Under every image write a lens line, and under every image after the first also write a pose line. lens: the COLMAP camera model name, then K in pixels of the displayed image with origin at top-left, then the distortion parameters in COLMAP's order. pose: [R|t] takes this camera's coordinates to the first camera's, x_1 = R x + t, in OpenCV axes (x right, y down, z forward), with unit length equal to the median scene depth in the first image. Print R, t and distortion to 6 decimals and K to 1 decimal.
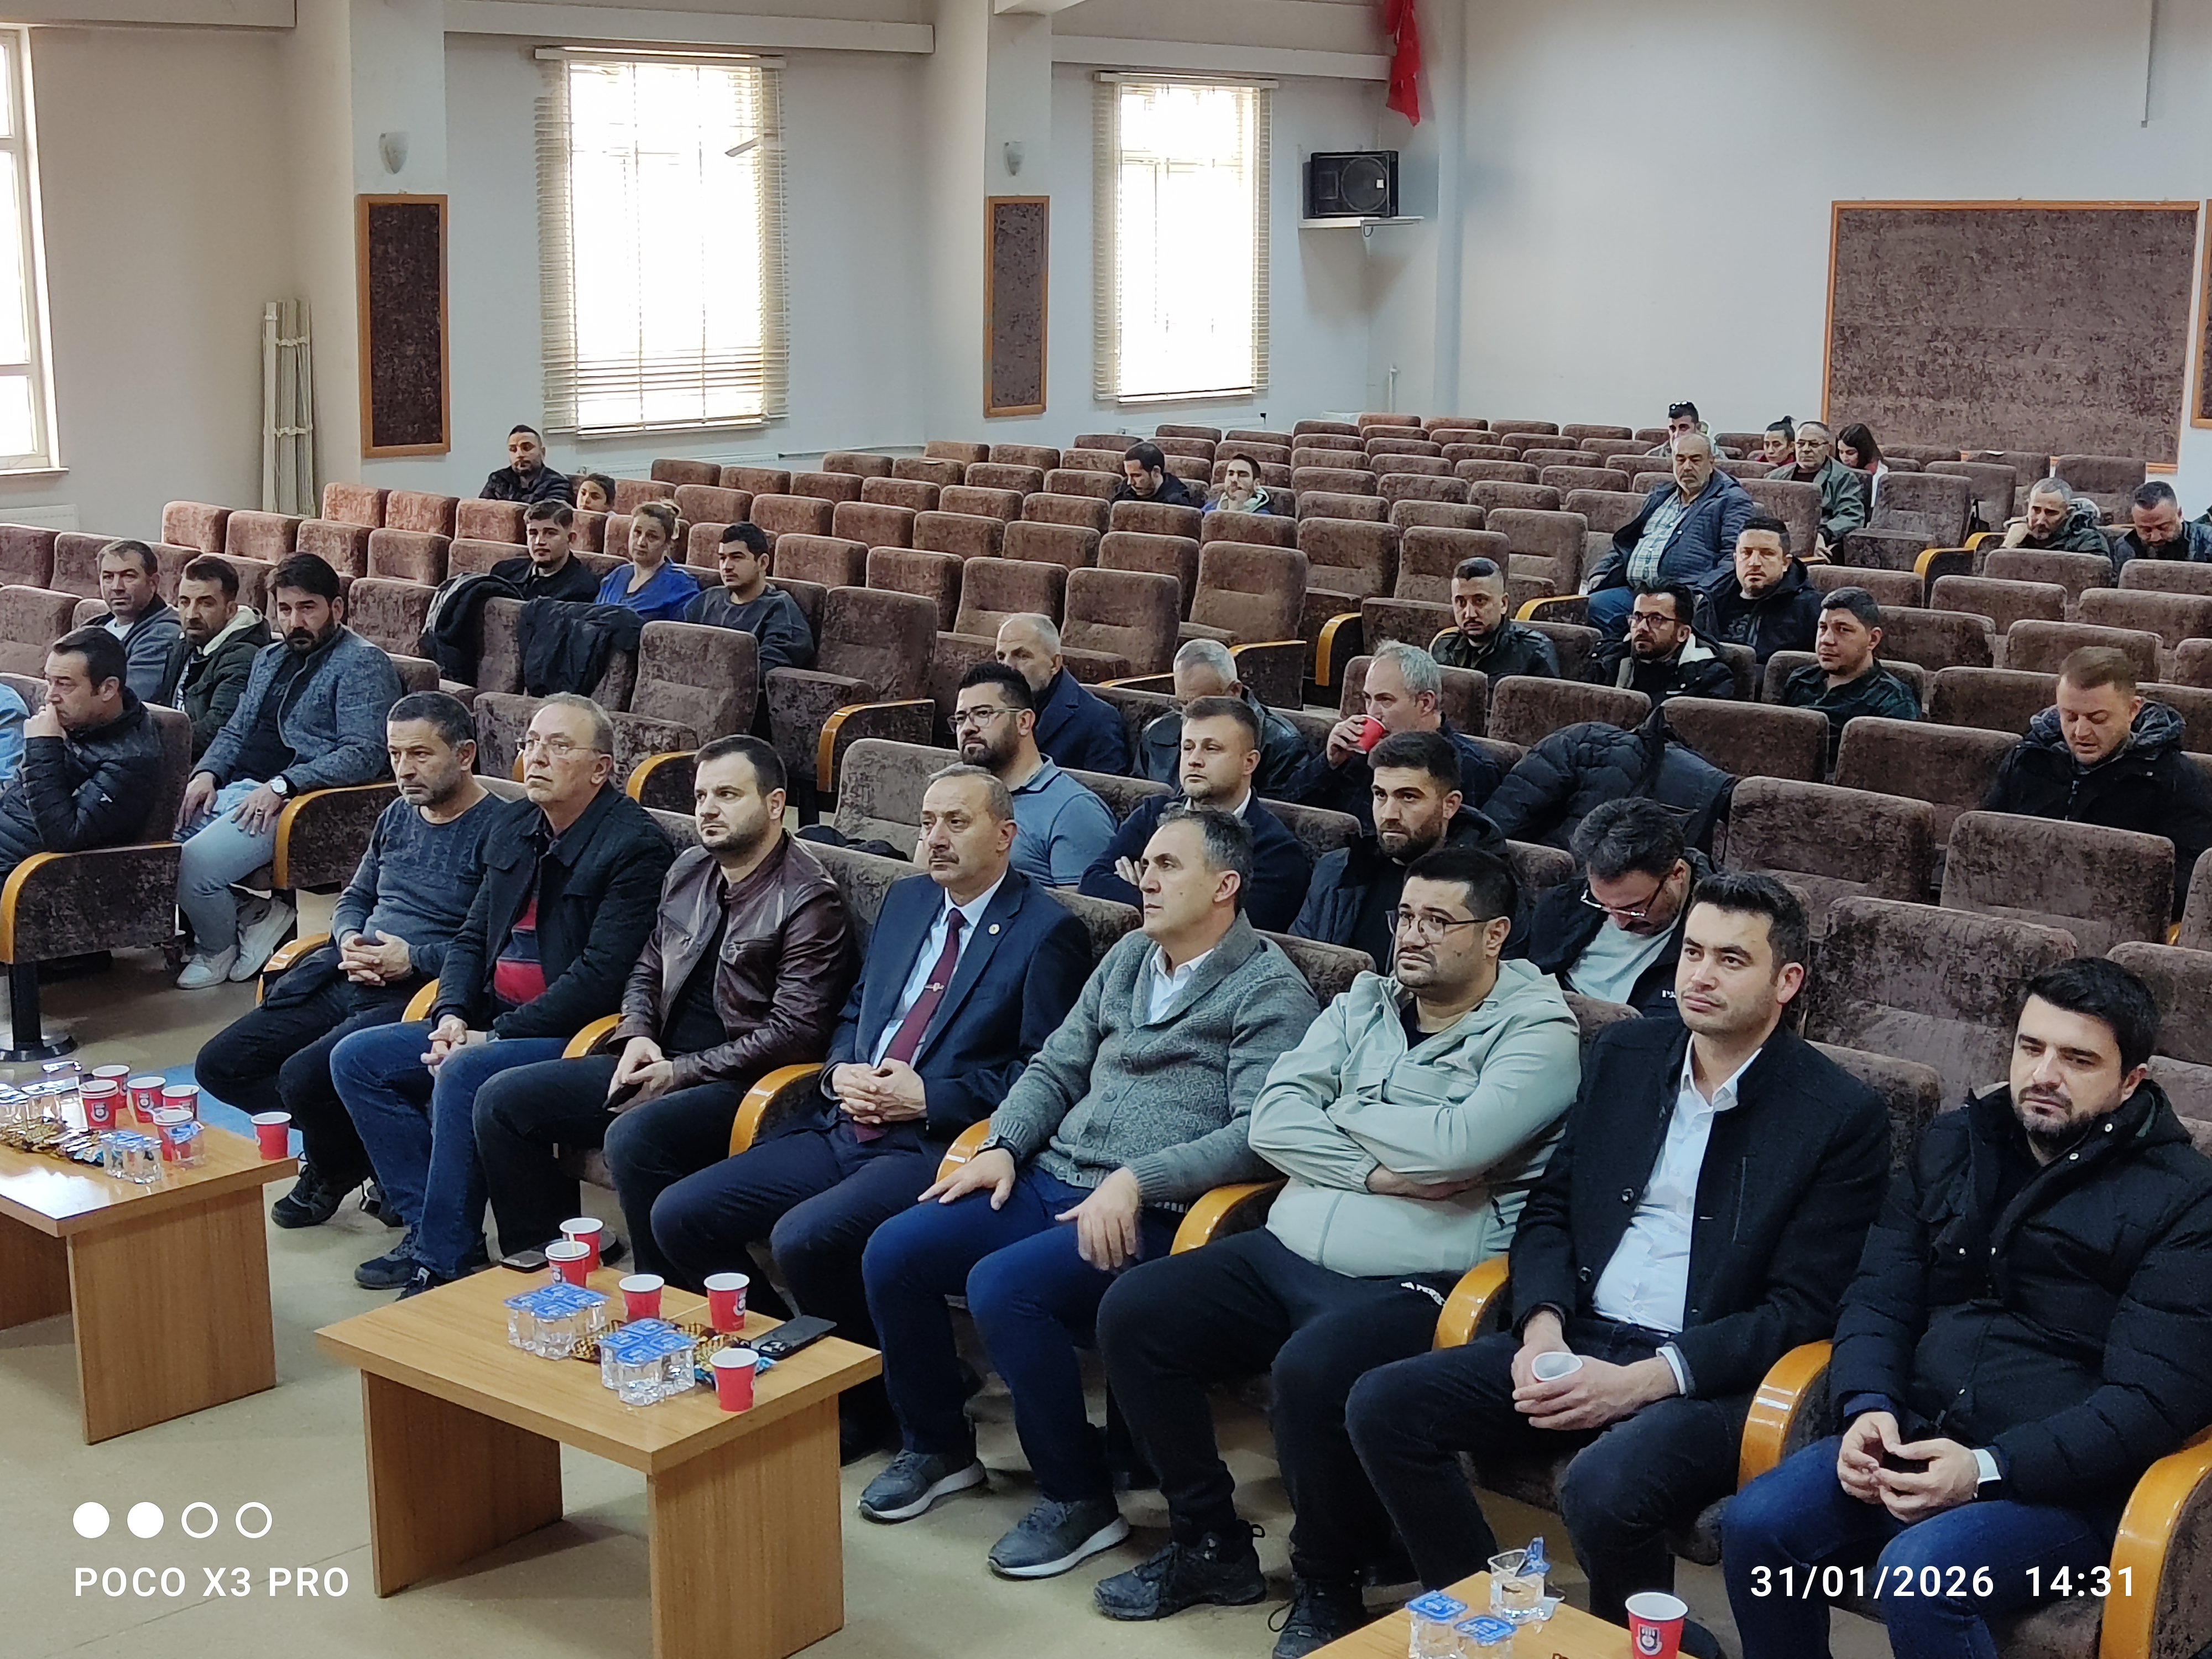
lens RADIAL K [[3008.5, 0, 1106.0], [0, 3008.5, 829.5], [0, 0, 1]] dist [0.039770, -0.153002]
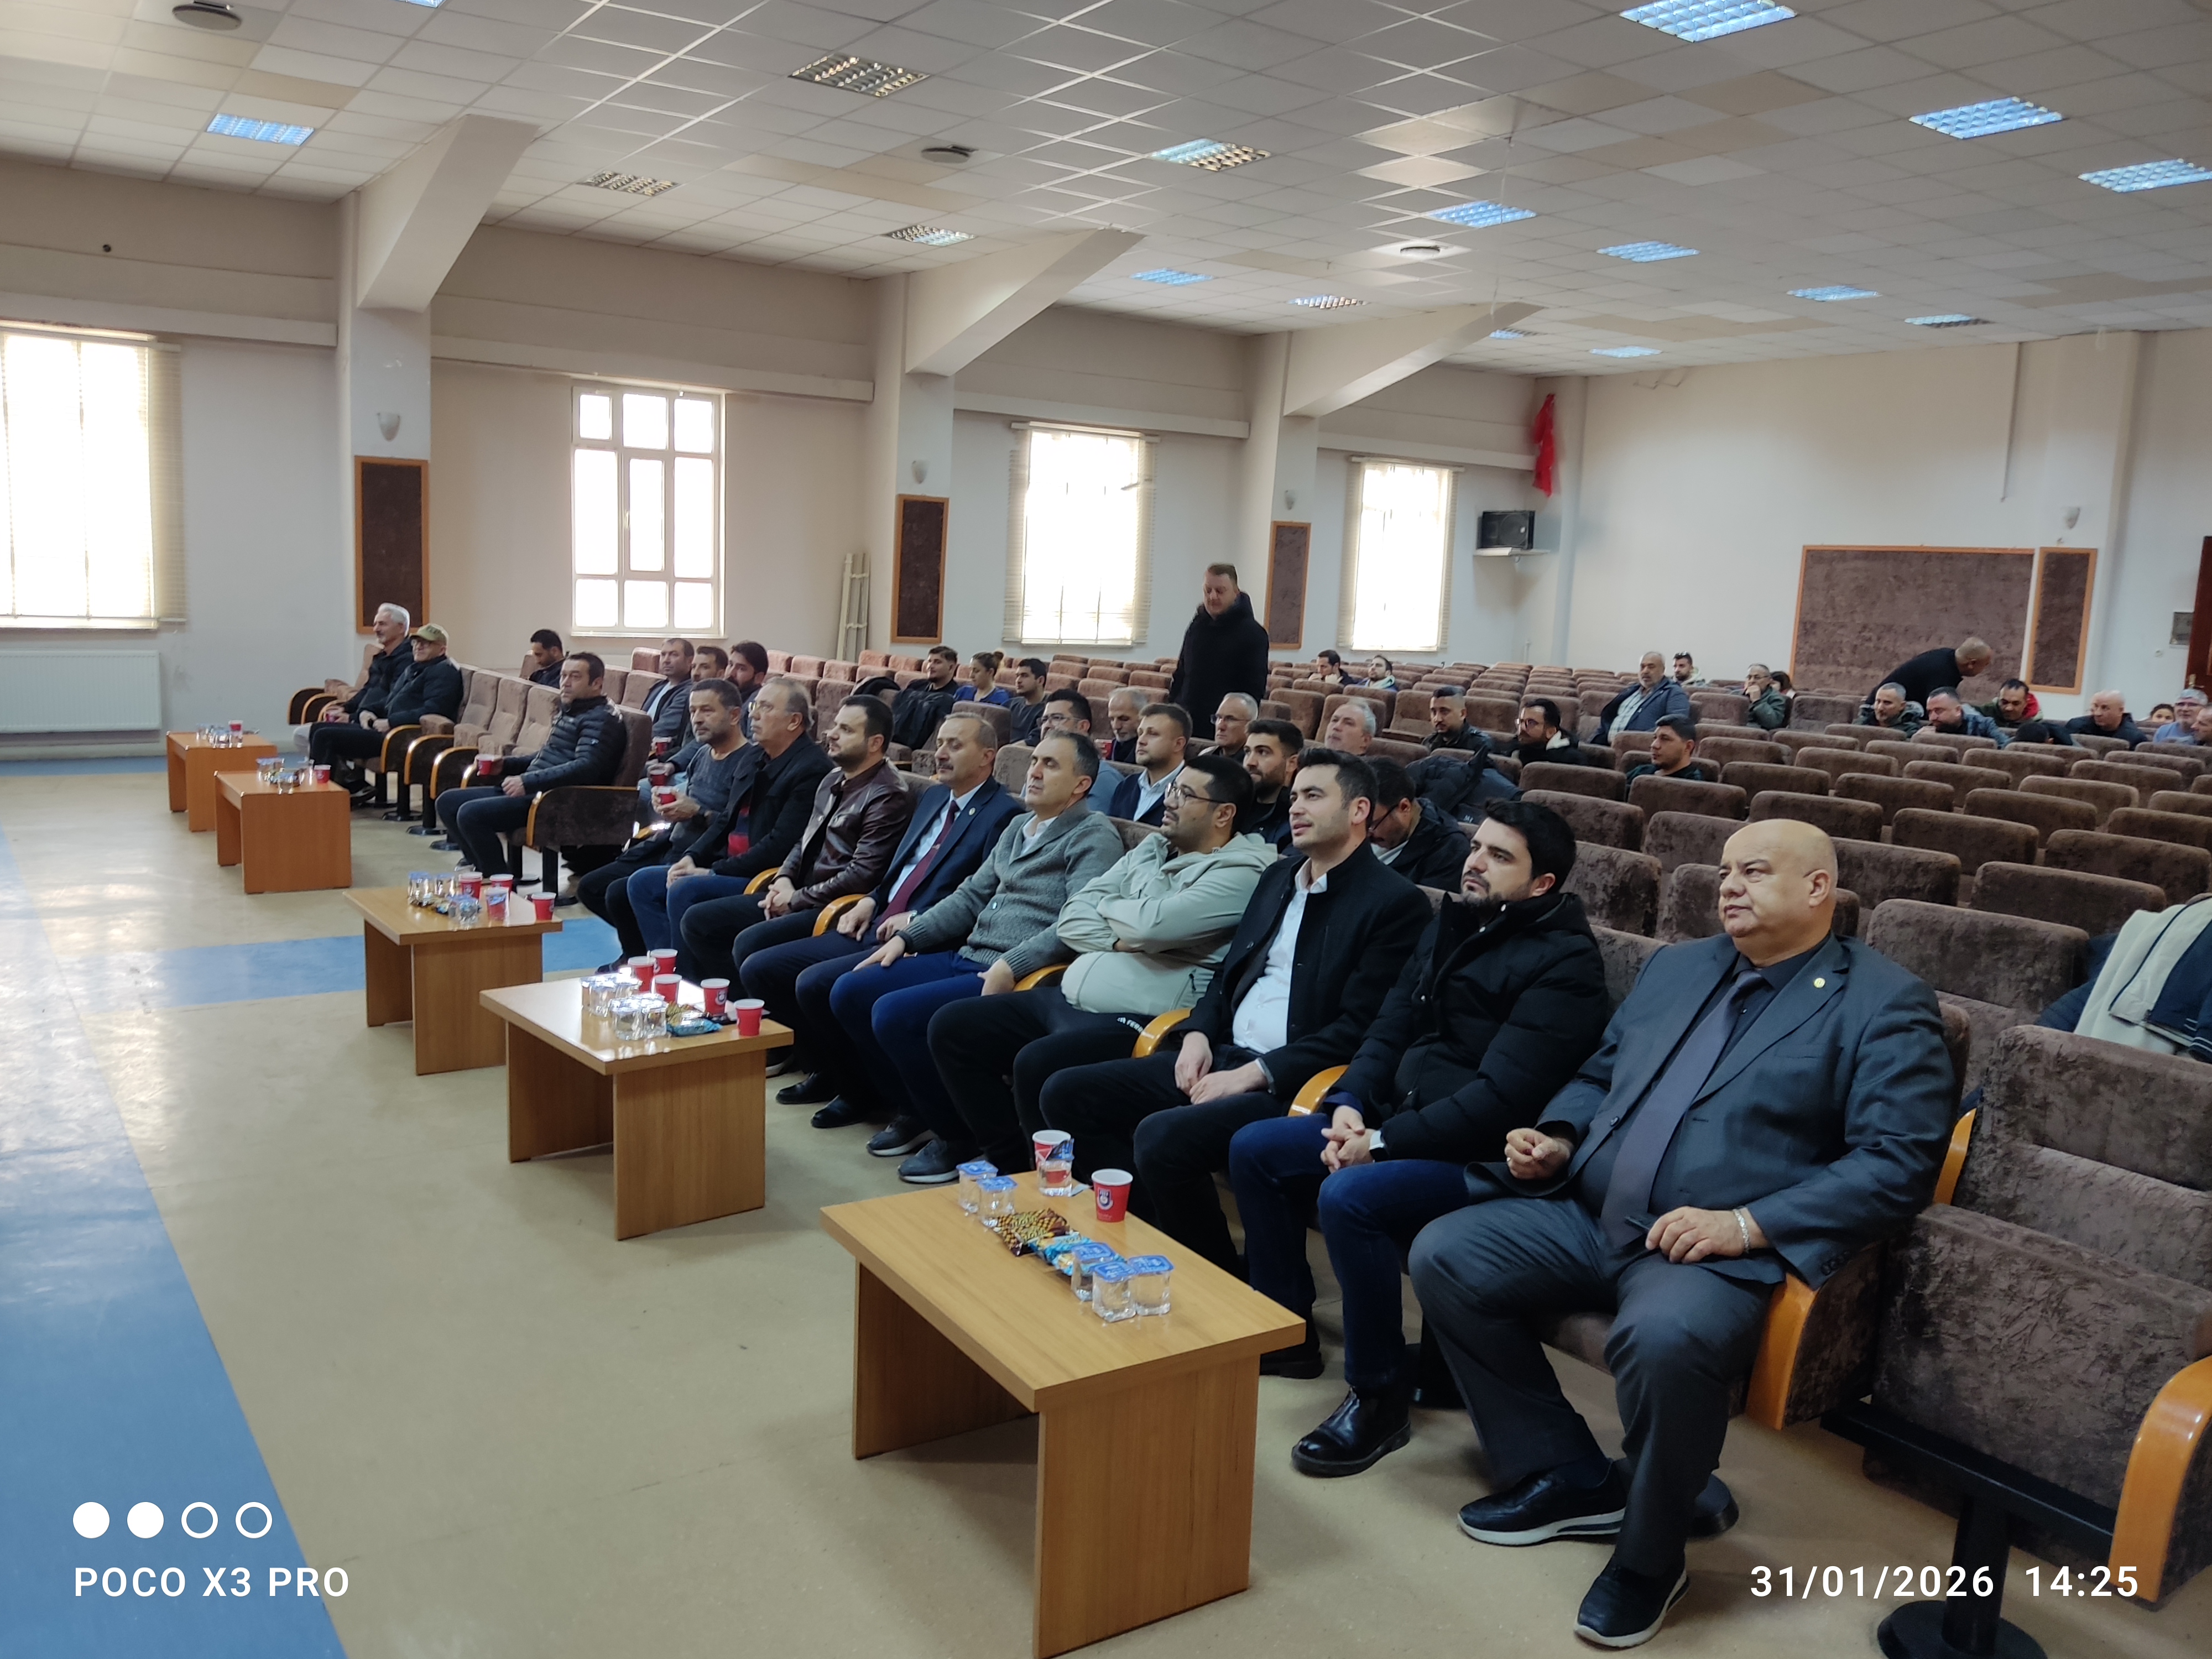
lens RADIAL K [[1706.8, 0, 1106.0], [0, 1706.8, 829.5], [0, 0, 1]] dist [0.117077, -0.282917]
pose [[0.979681, 0.069020, -0.188313, 0.175101], [-0.080728, 0.995206, -0.055215, 0.073974], [0.183599, 0.069295, 0.980556, 0.096282]]
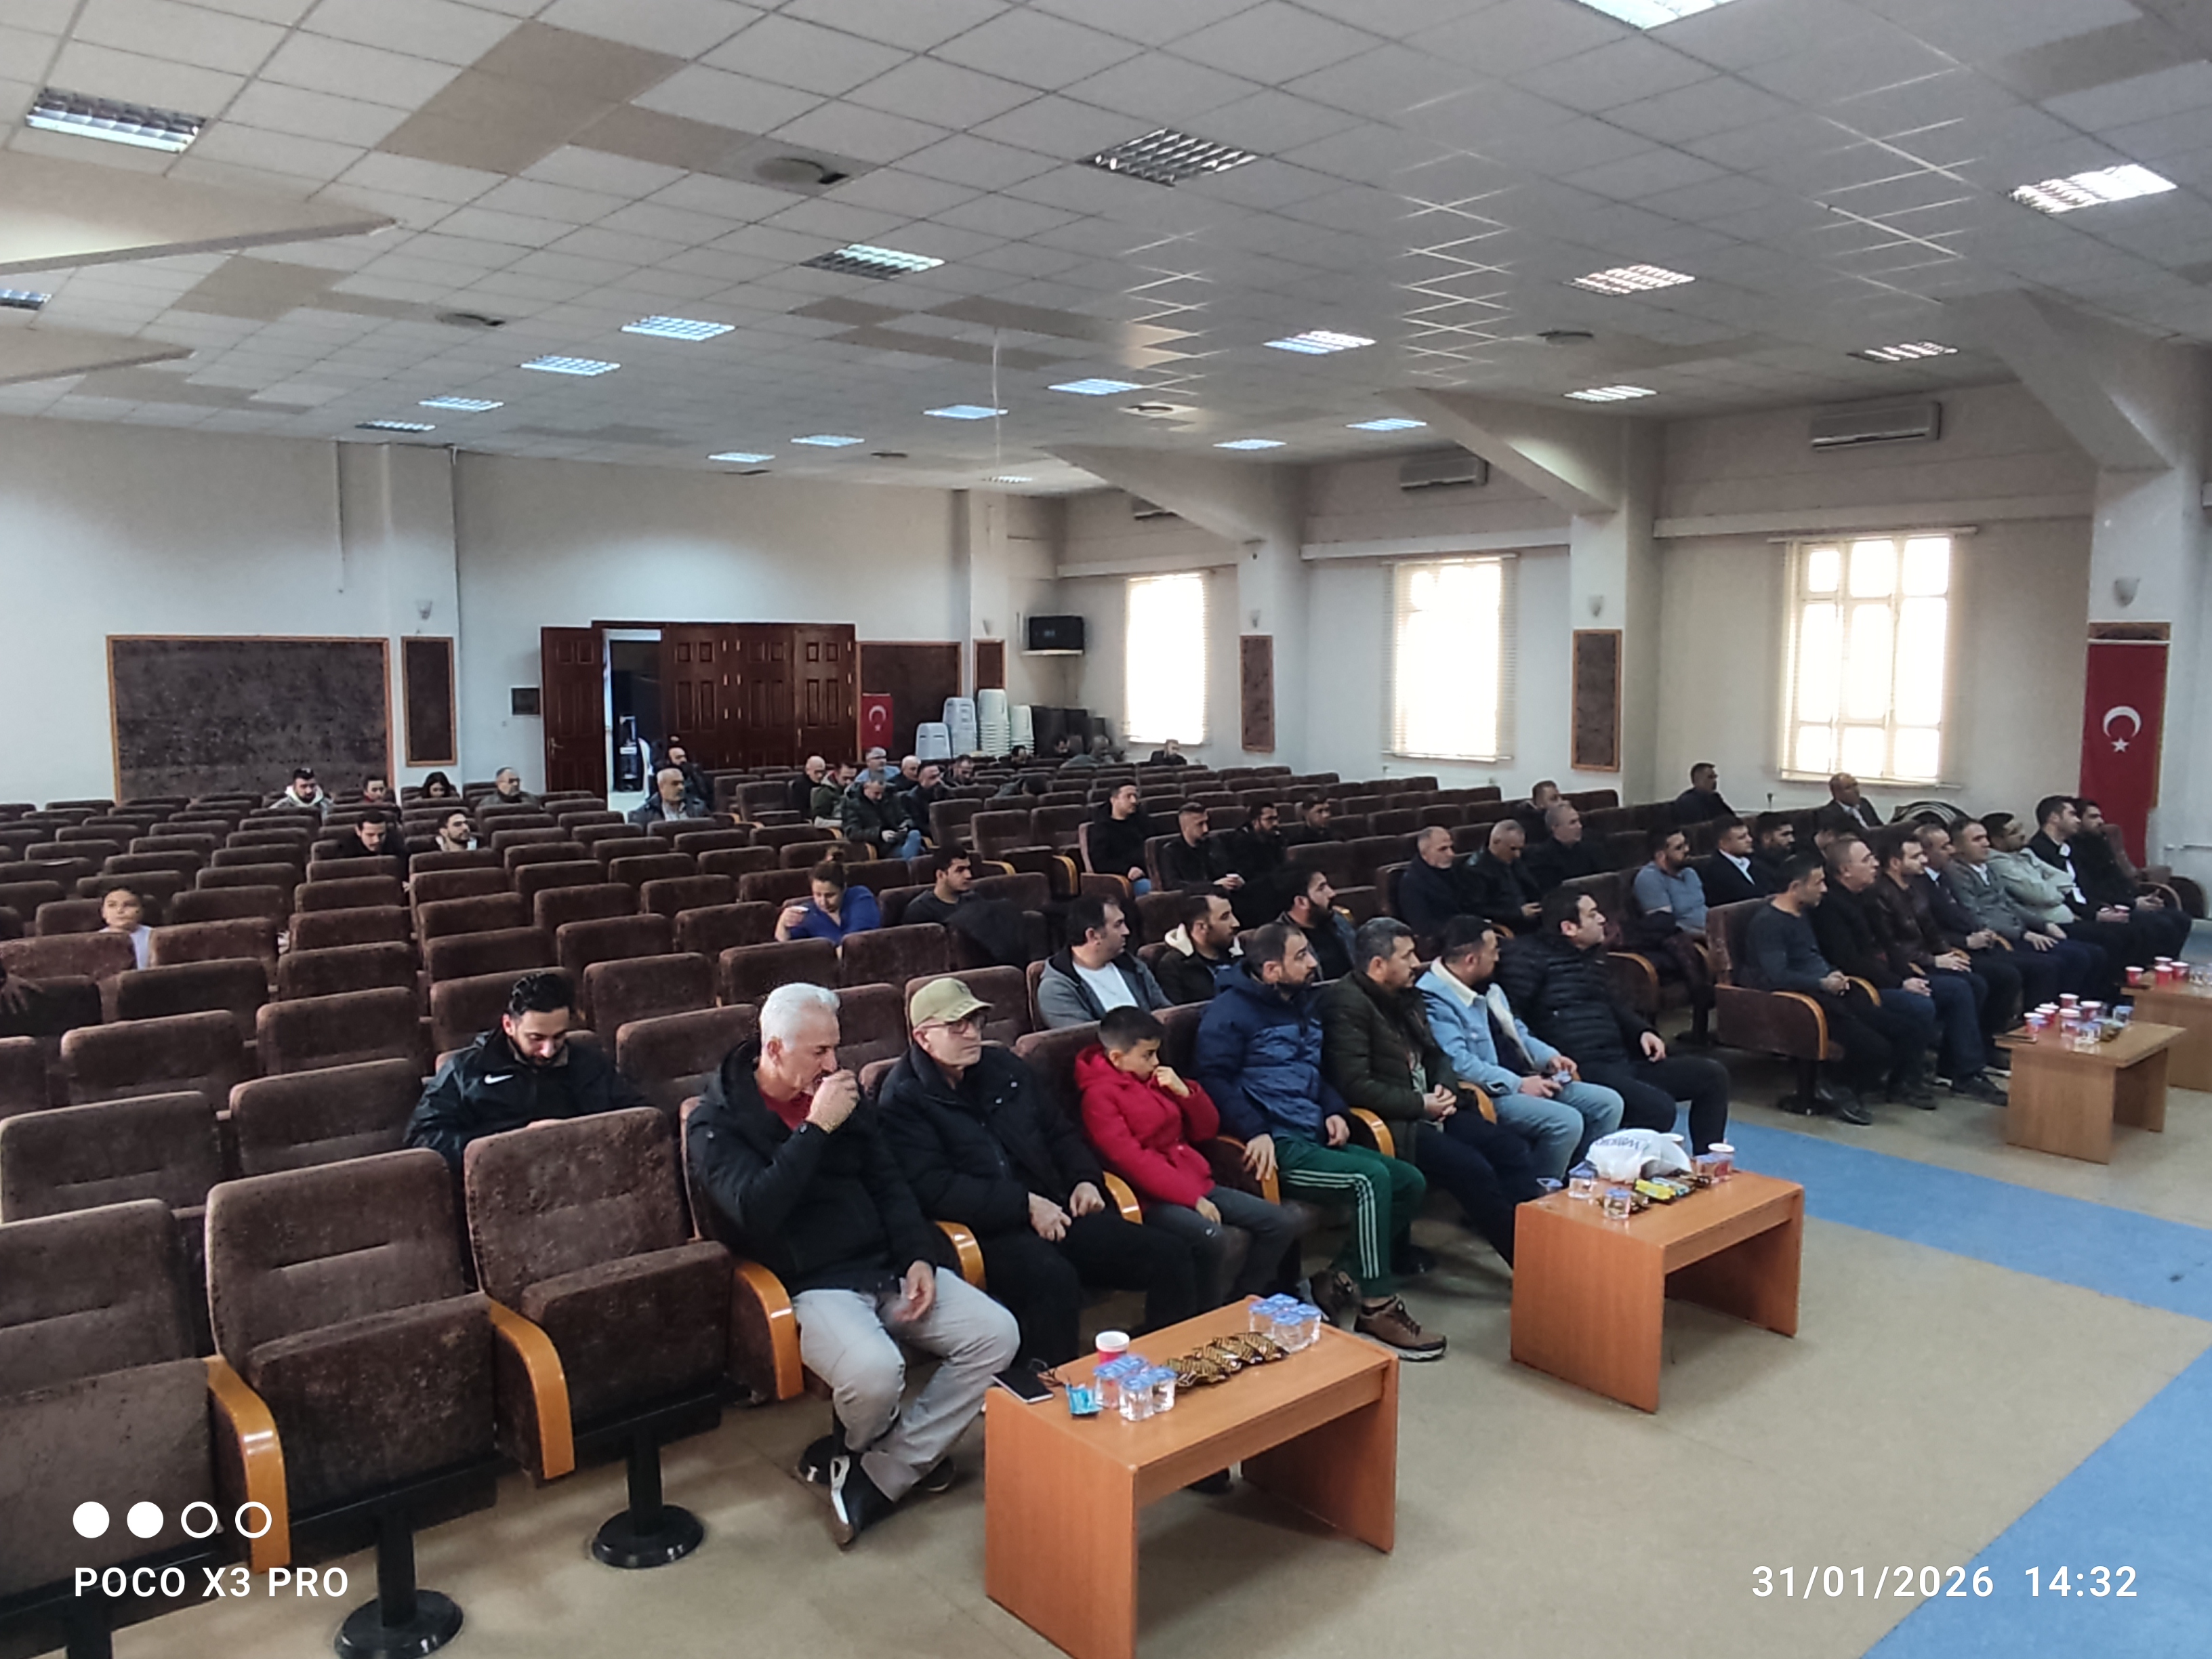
lens RADIAL K [[1646.7, 0, 1106.0], [0, 1646.7, 829.5], [0, 0, 1]] dist [-0.004068, 0.001355]
pose [[0.119171, -0.106105, 0.987188, -1.400825], [0.195457, 0.977324, 0.081449, -0.264112], [-0.973445, 0.183247, 0.137208, 1.332368]]
